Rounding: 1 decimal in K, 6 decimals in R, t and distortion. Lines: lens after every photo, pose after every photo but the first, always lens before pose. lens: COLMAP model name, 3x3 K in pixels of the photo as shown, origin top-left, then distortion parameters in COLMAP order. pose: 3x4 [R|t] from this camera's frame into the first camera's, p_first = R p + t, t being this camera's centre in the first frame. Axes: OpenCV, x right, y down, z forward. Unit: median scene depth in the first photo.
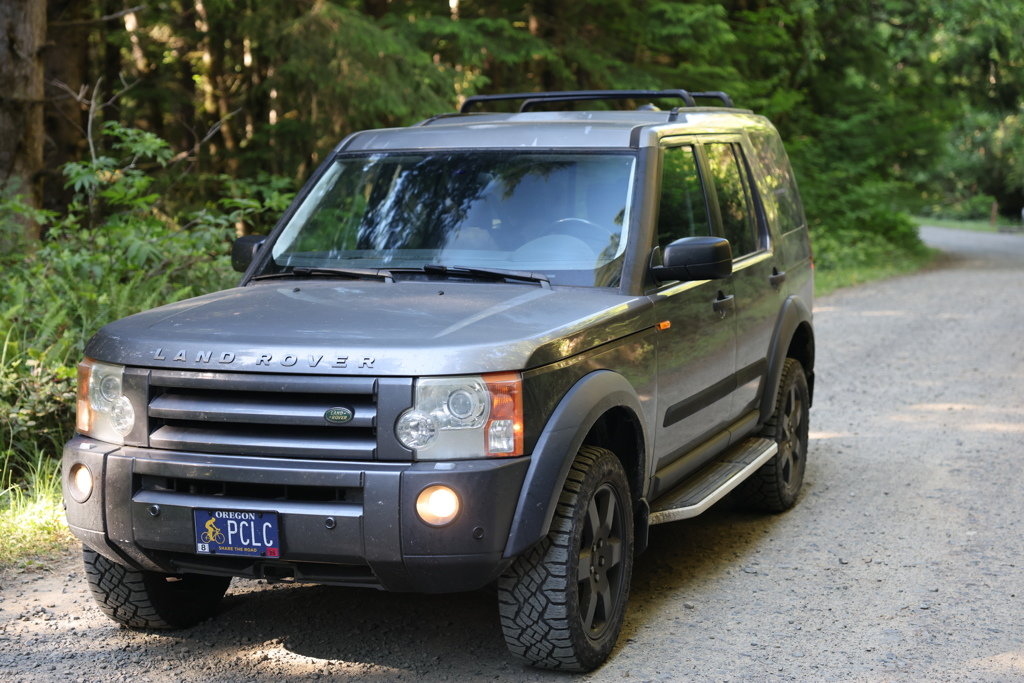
lens RADIAL K [[1789.9, 0, 544.5], [0, 1789.9, 265.6], [0, 0, 1]] dist [0.020628, 0.140232]
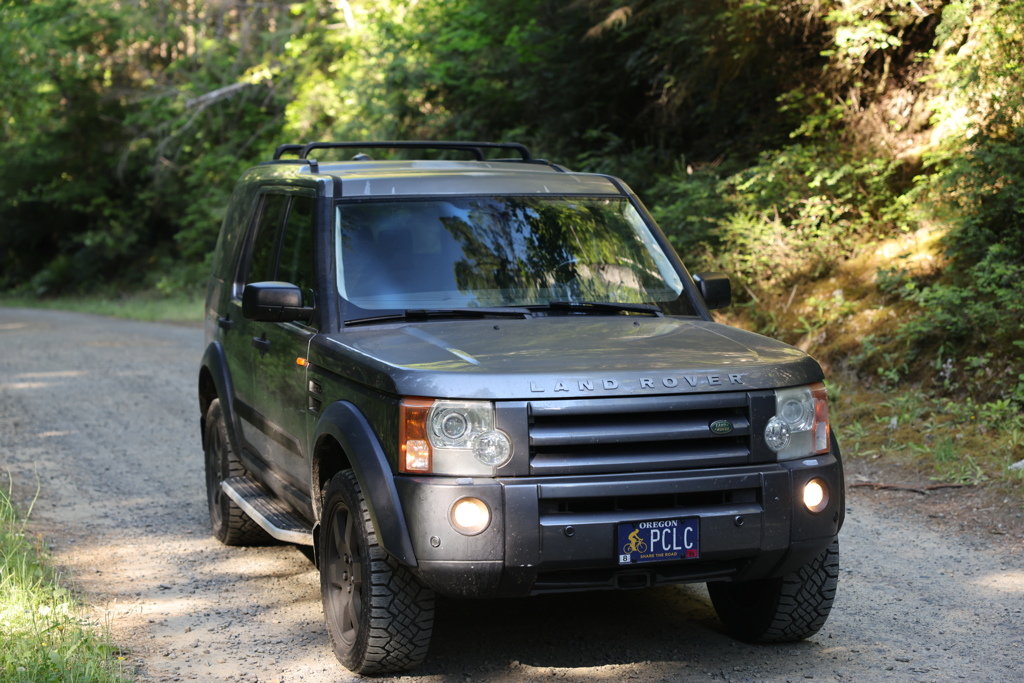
lens RADIAL K [[1947.1, 0, 512.0], [0, 1947.1, 341.5], [0, 0, 1]] dist [0.322800, -0.185944]
pose [[0.779463, -0.041217, 0.625090, -0.951041], [0.040085, 0.999070, 0.015892, 0.004283], [-0.625164, 0.012670, 0.780391, 0.112564]]
